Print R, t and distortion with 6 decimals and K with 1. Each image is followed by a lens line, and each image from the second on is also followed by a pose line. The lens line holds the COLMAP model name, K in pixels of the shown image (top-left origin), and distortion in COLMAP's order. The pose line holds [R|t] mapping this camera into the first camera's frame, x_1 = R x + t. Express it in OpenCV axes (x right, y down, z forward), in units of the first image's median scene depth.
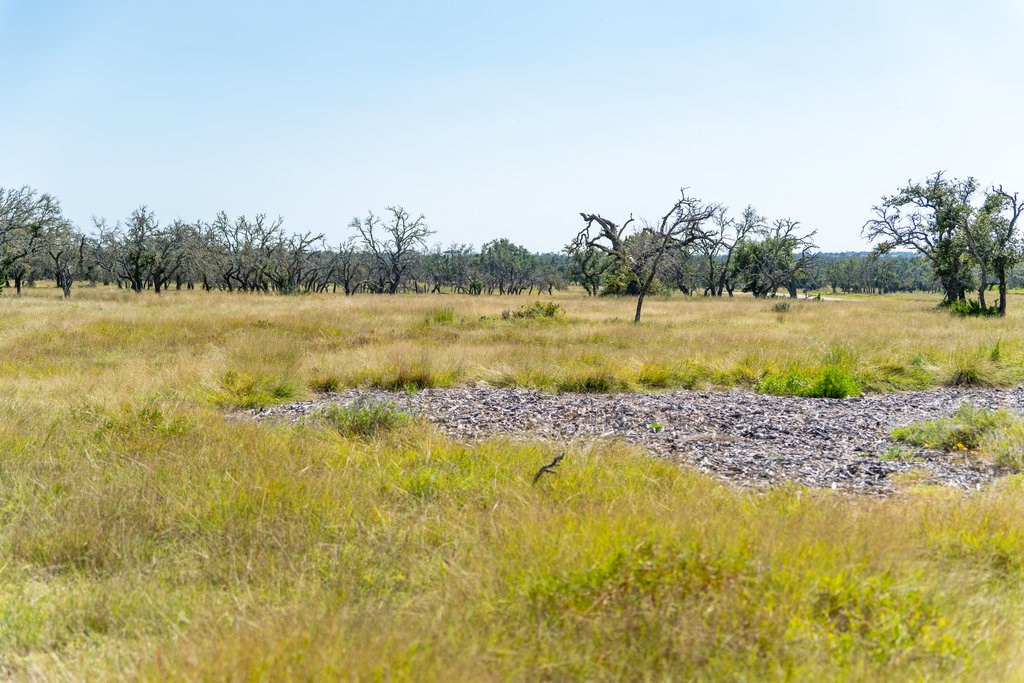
lens RADIAL K [[1622.3, 0, 512.0], [0, 1622.3, 341.5], [0, 0, 1]] dist [0.014366, 0.154009]
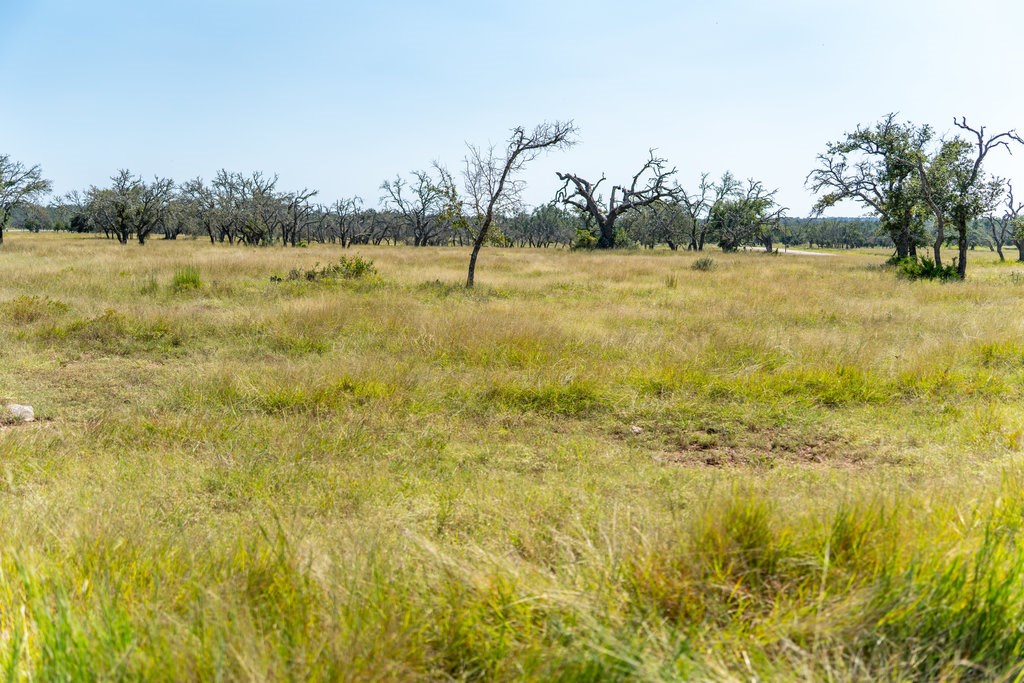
lens RADIAL K [[1162.4, 0, 512.0], [0, 1162.4, 341.5], [0, 0, 1]] dist [0.009616, 0.007552]
pose [[0.998058, 0.011324, -0.061253, 0.063385], [-0.008127, 0.998603, 0.052205, -0.007013], [0.061758, -0.051606, 0.996756, 0.227135]]
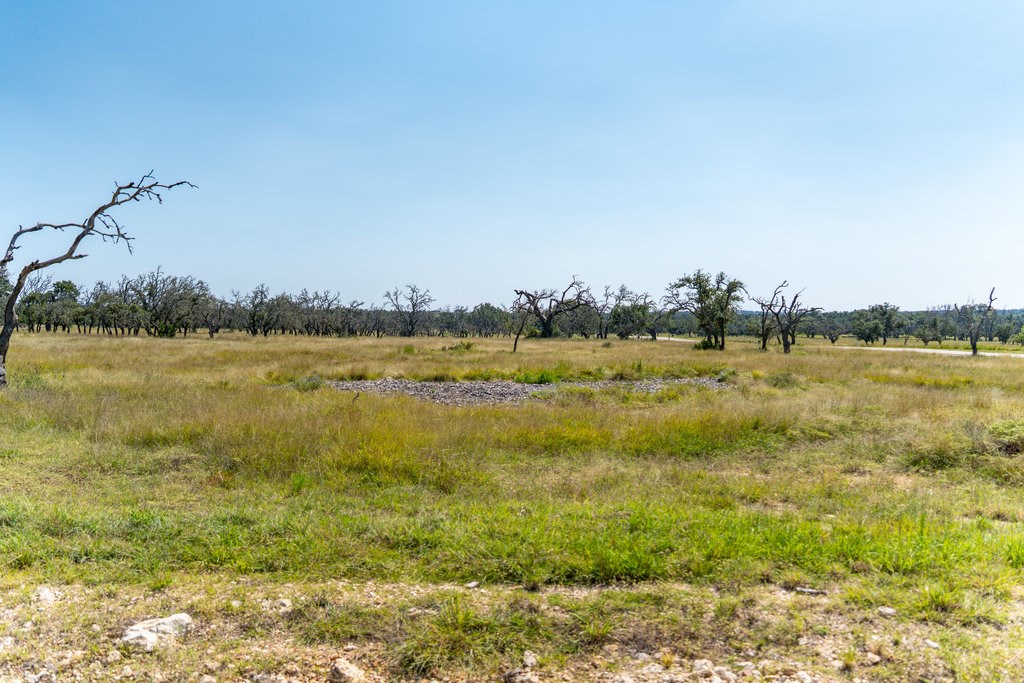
lens RADIAL K [[1034.6, 0, 512.0], [0, 1034.6, 341.5], [0, 0, 1]] dist [0.007262, 0.010864]
pose [[0.999963, 0.000957, 0.008521, 0.031227], [-0.000745, 0.999690, -0.024868, 0.002579], [-0.008542, 0.024861, 0.999654, -0.093082]]
